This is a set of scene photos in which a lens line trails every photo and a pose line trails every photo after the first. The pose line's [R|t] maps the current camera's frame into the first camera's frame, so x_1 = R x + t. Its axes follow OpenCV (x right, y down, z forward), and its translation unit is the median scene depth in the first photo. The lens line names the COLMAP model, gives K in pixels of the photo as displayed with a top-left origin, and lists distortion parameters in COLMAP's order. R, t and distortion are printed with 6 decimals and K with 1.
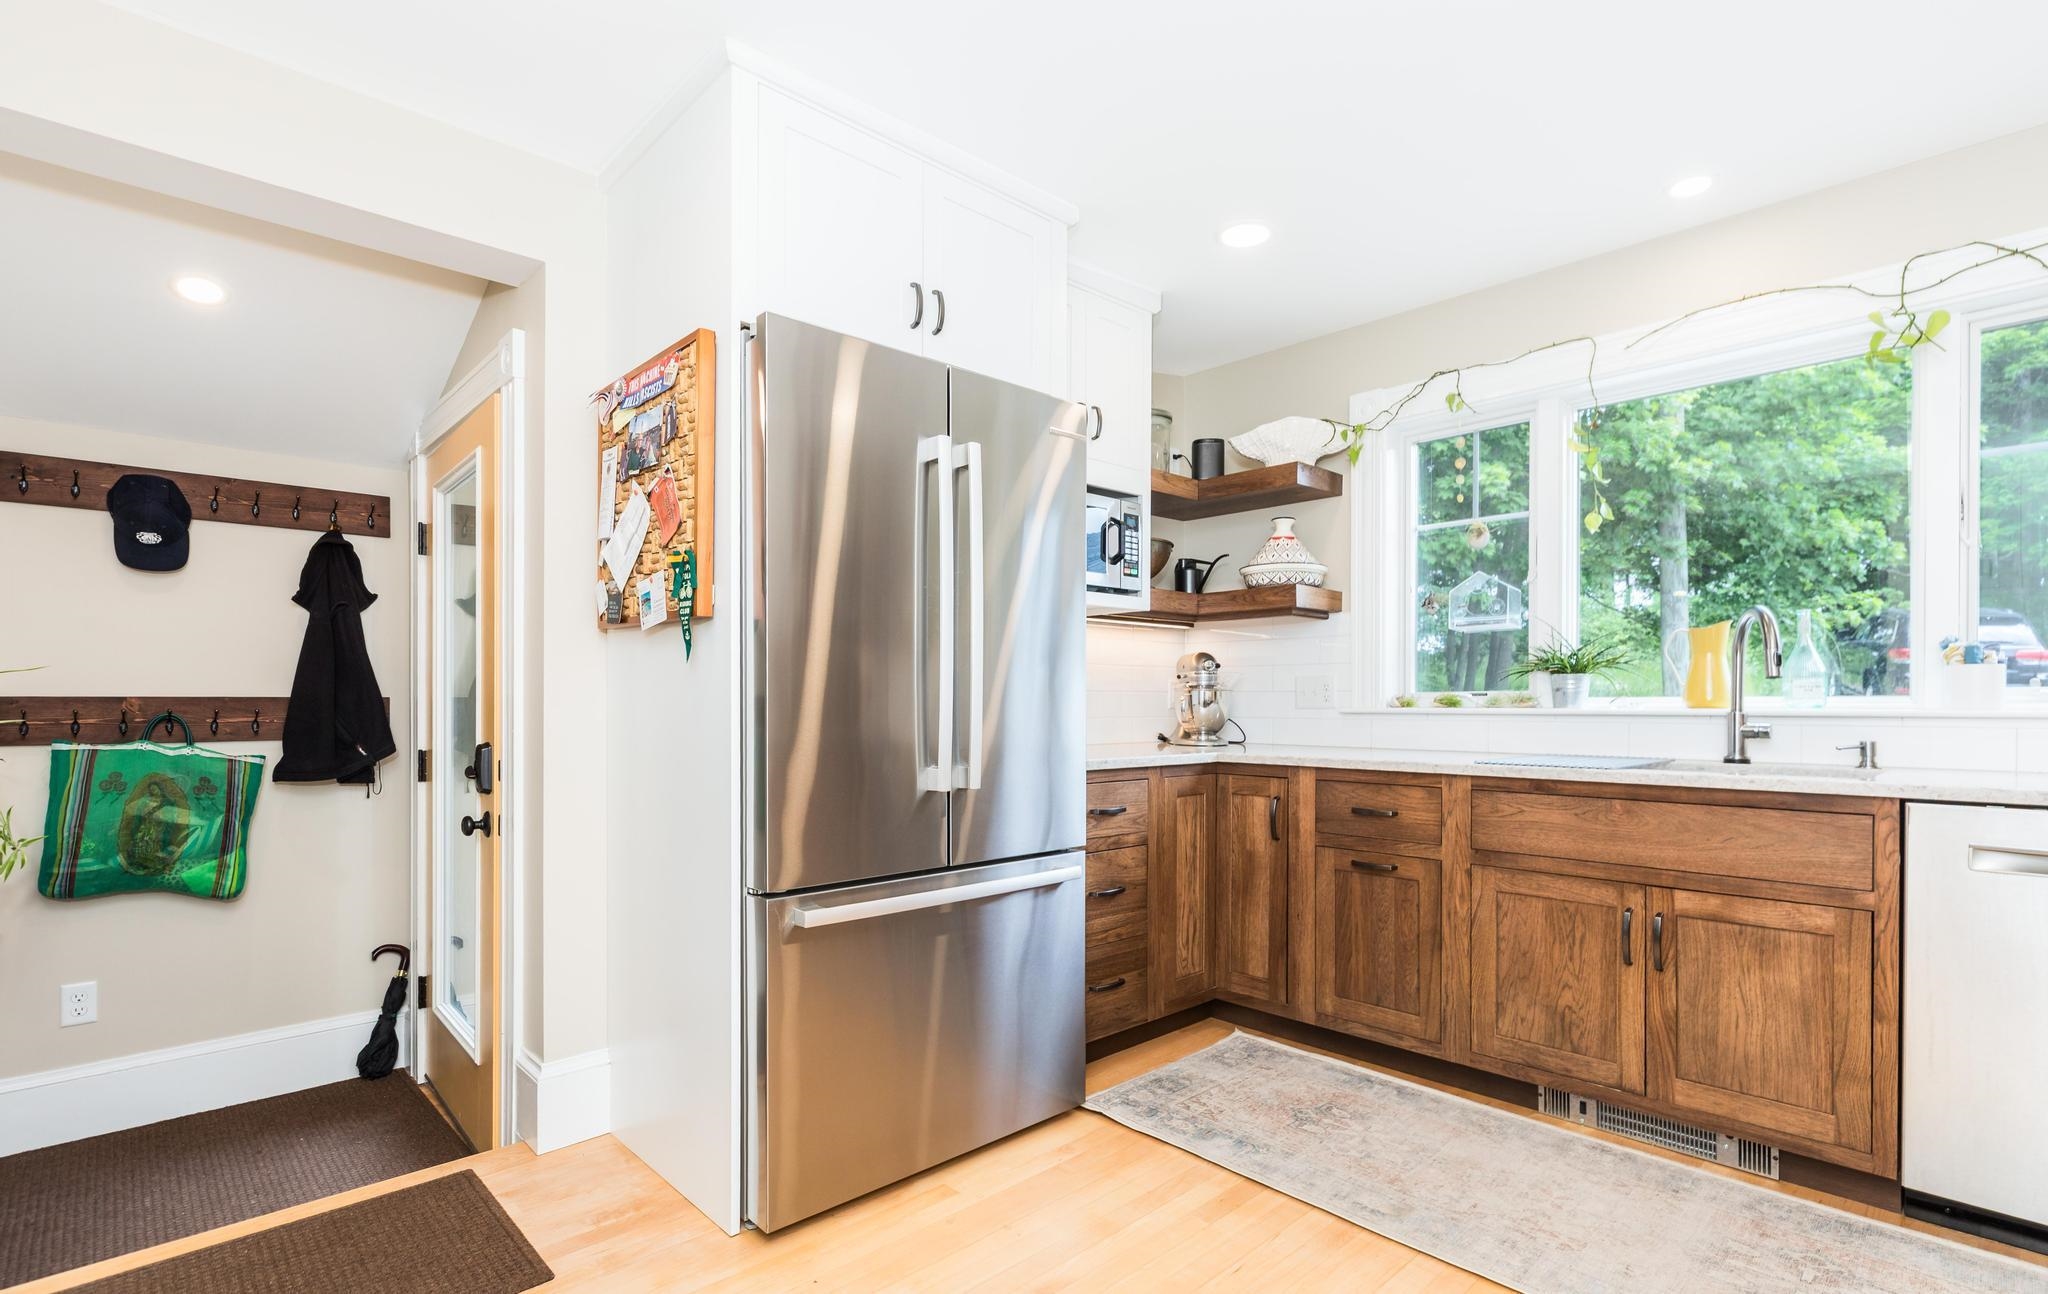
lens RADIAL K [[967.6, 0, 1026.8], [0, 967.6, 708.7], [0, 0, 1]] dist [0.000307, 0.000058]
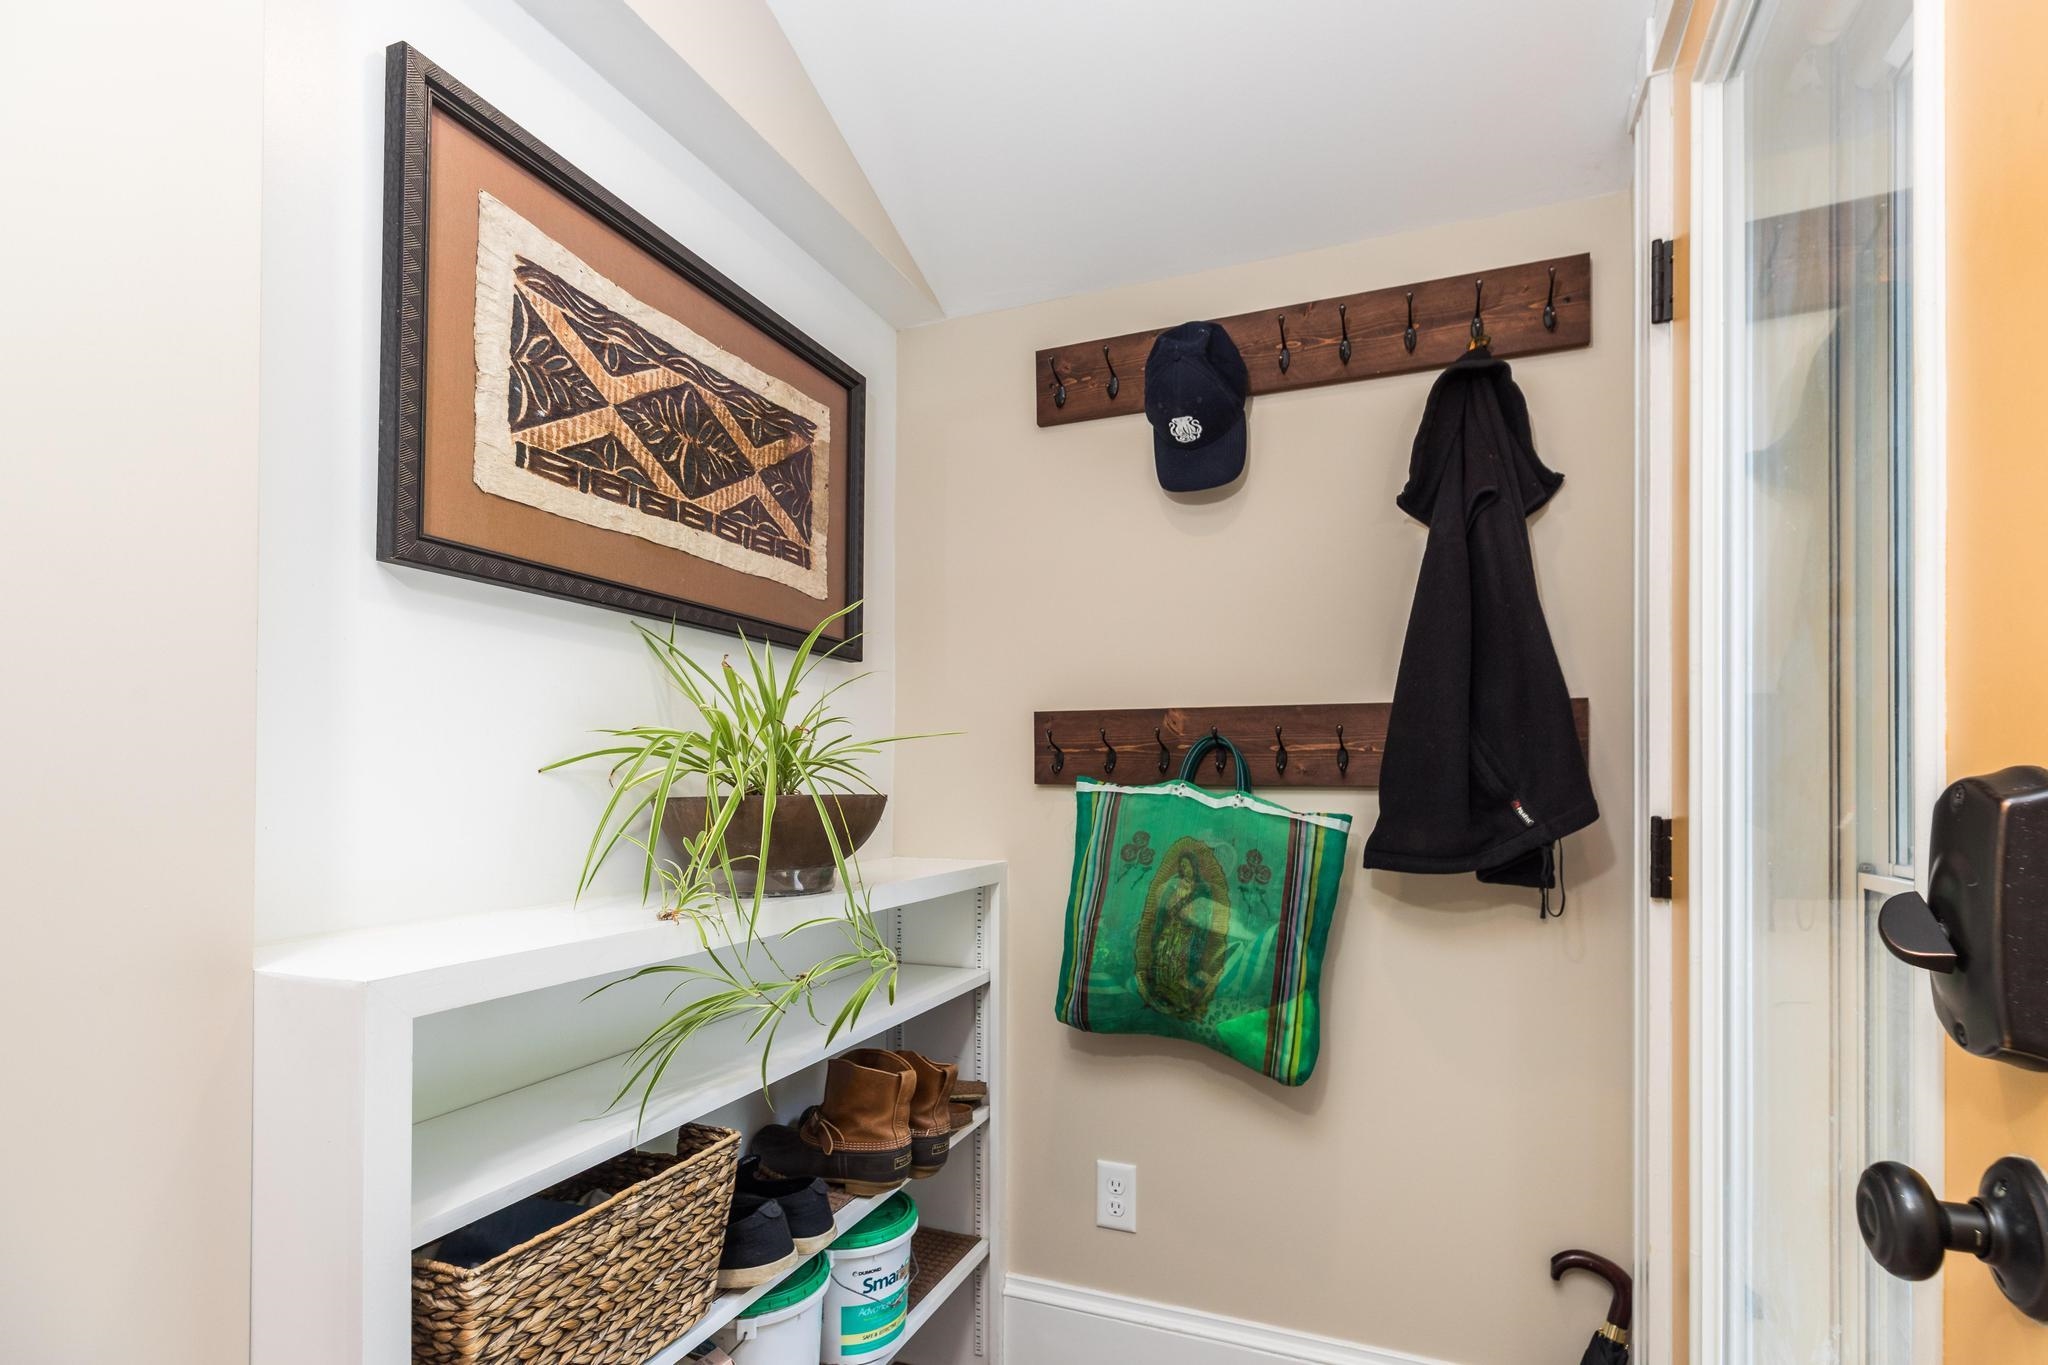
lens RADIAL K [[975.9, 0, 1034.4], [0, 975.9, 763.0], [0, 0, 1]] dist [0.004089, -0.000970]
pose [[0.426073, -0.016859, -0.904532, -0.402728], [-0.019007, 0.999439, -0.027581, 0.038835], [0.904489, 0.028944, 0.425514, 0.646535]]
